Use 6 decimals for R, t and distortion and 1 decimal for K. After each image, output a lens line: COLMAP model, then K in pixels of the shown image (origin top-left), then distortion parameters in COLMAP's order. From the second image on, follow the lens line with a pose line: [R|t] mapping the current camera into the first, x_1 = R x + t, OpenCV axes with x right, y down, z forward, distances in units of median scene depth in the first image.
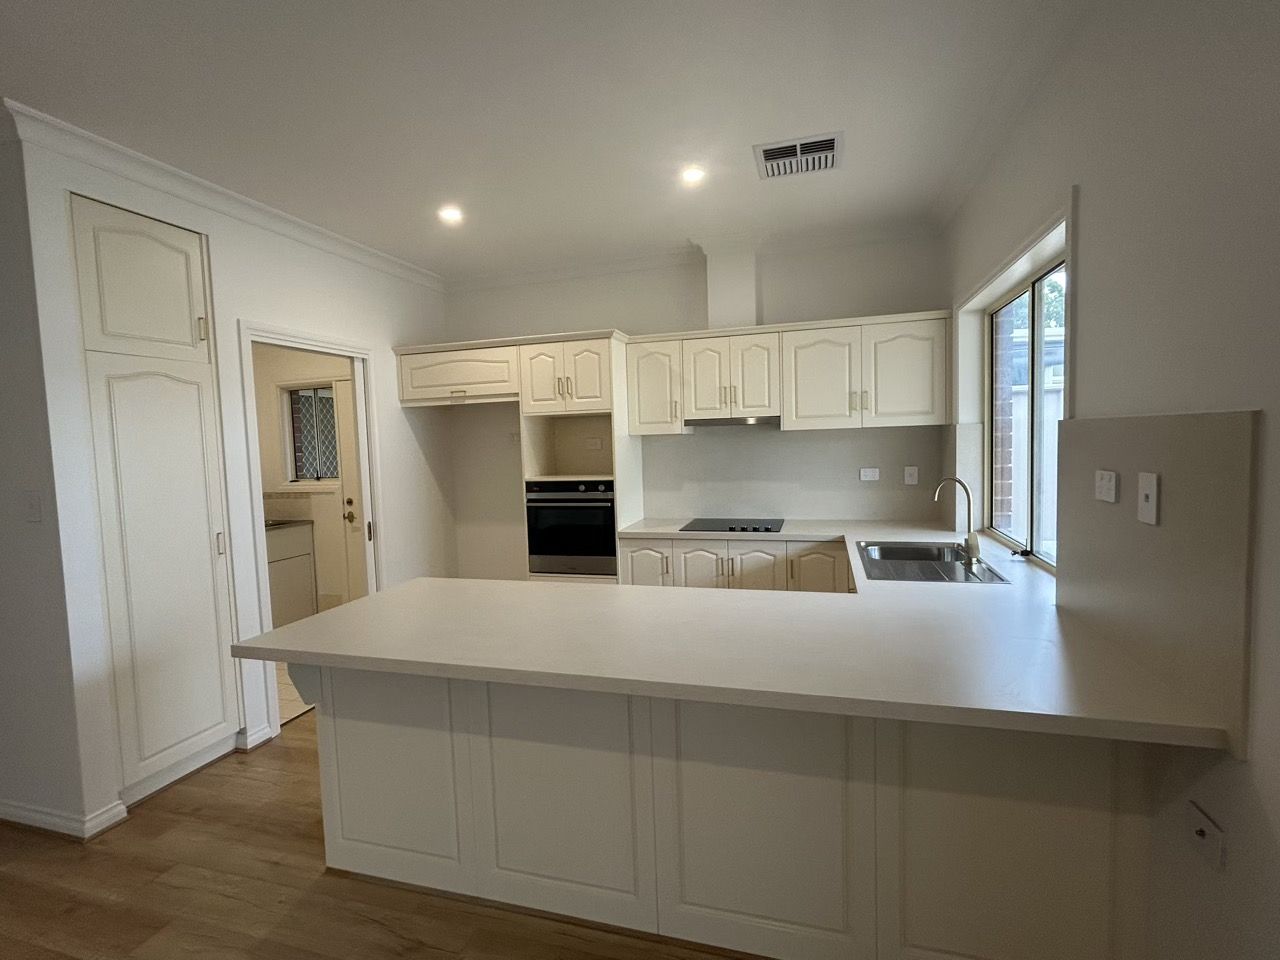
lens RADIAL K [[616.7, 0, 634.1], [0, 616.7, 477.4], [0, 0, 1]] dist [0.006112, -0.000990]
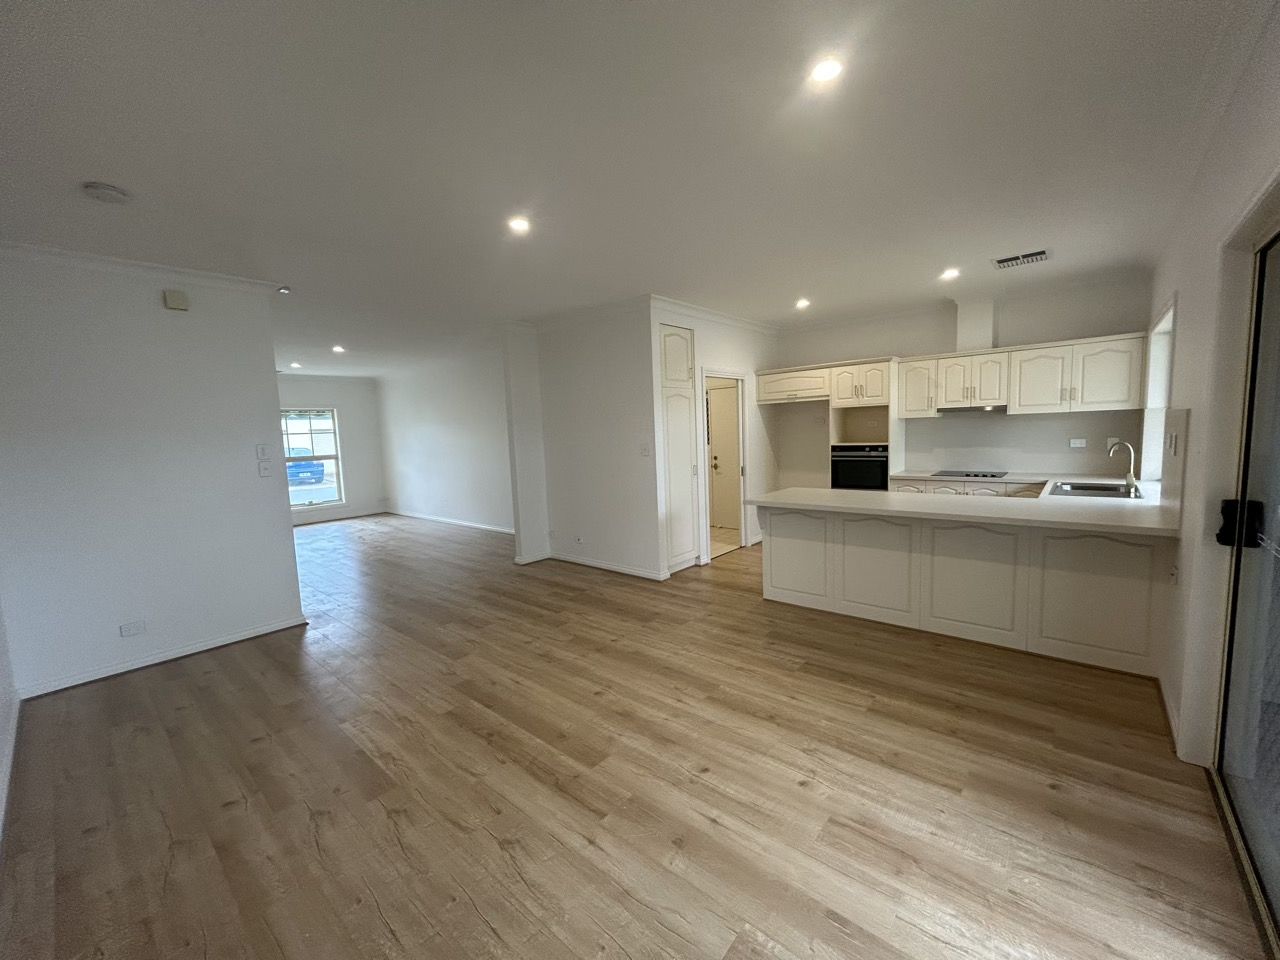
lens RADIAL K [[514.2, 0, 638.6], [0, 514.2, 478.8], [0, 0, 1]] dist [-0.000325, 0.001480]
pose [[0.910524, 0.037487, -0.411752, -0.072744], [-0.017151, 0.998448, 0.052976, 0.034648], [0.413100, -0.041174, 0.909755, -0.593681]]
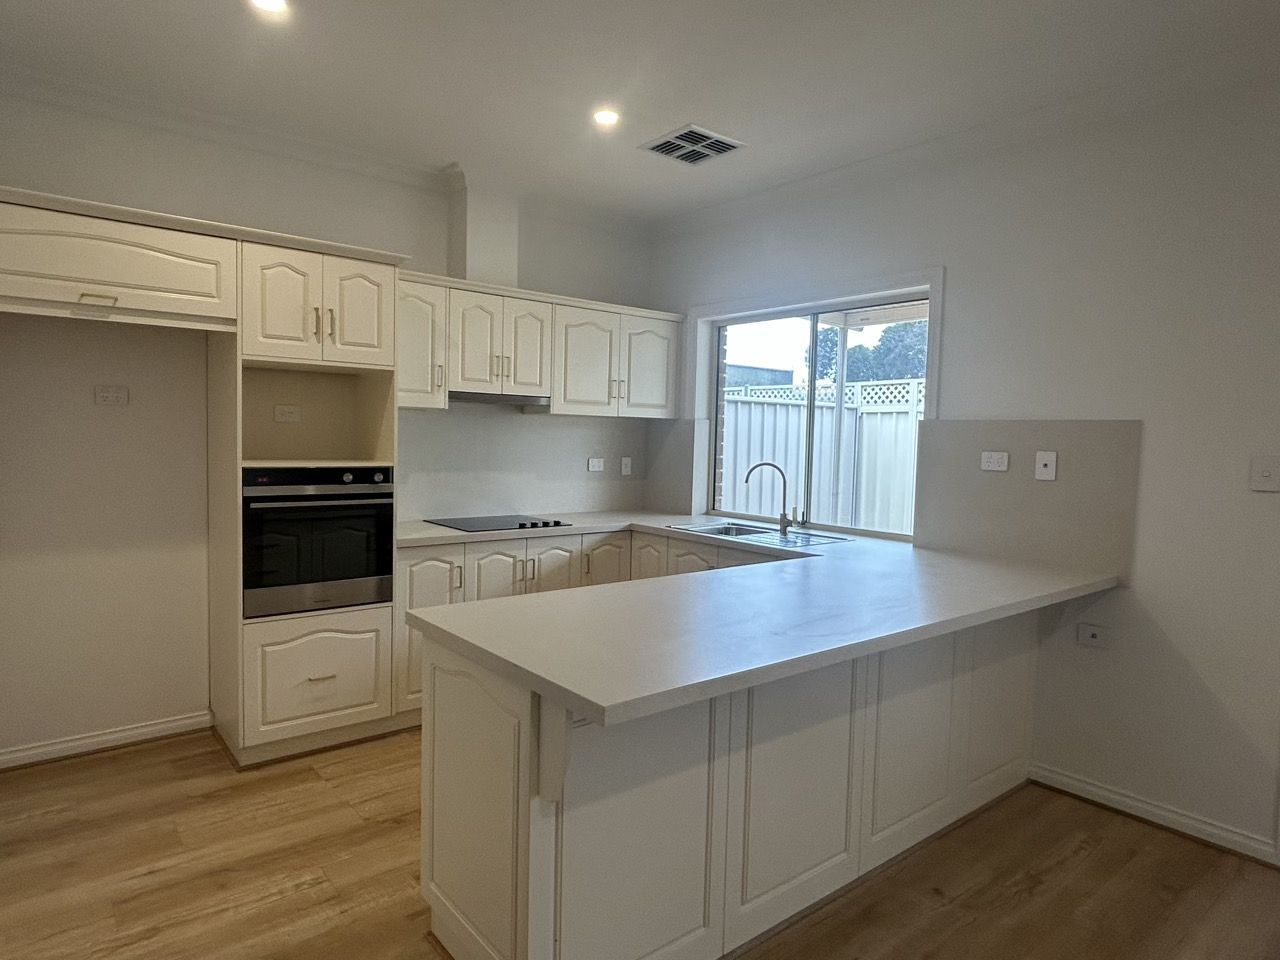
lens RADIAL K [[765.3, 0, 635.9], [0, 765.3, 482.4], [0, 0, 1]] dist [0.002594, -0.002851]
pose [[0.559941, -0.003565, 0.828525, -0.610541], [0.010161, 0.999945, -0.002564, 0.027894], [-0.828470, 0.009855, 0.559946, 0.275378]]
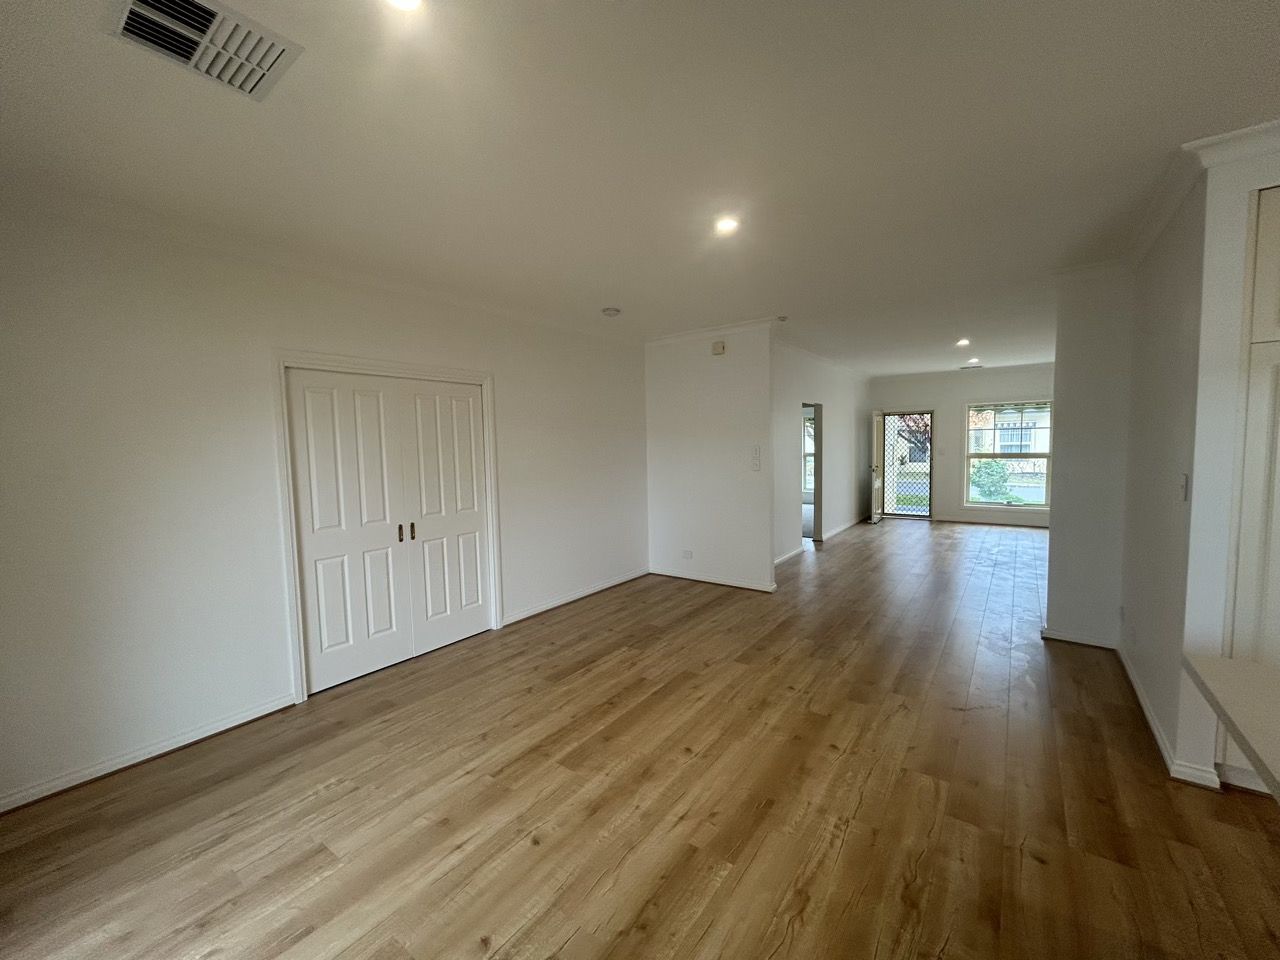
lens RADIAL K [[514.2, 0, 638.2], [0, 514.2, 477.7], [0, 0, 1]] dist [-0.000325, 0.001480]
pose [[-0.338420, 0.103375, -0.935300, 0.186238], [-0.028190, 0.992387, 0.119885, -0.037247], [0.940573, 0.066937, -0.332930, 0.217852]]
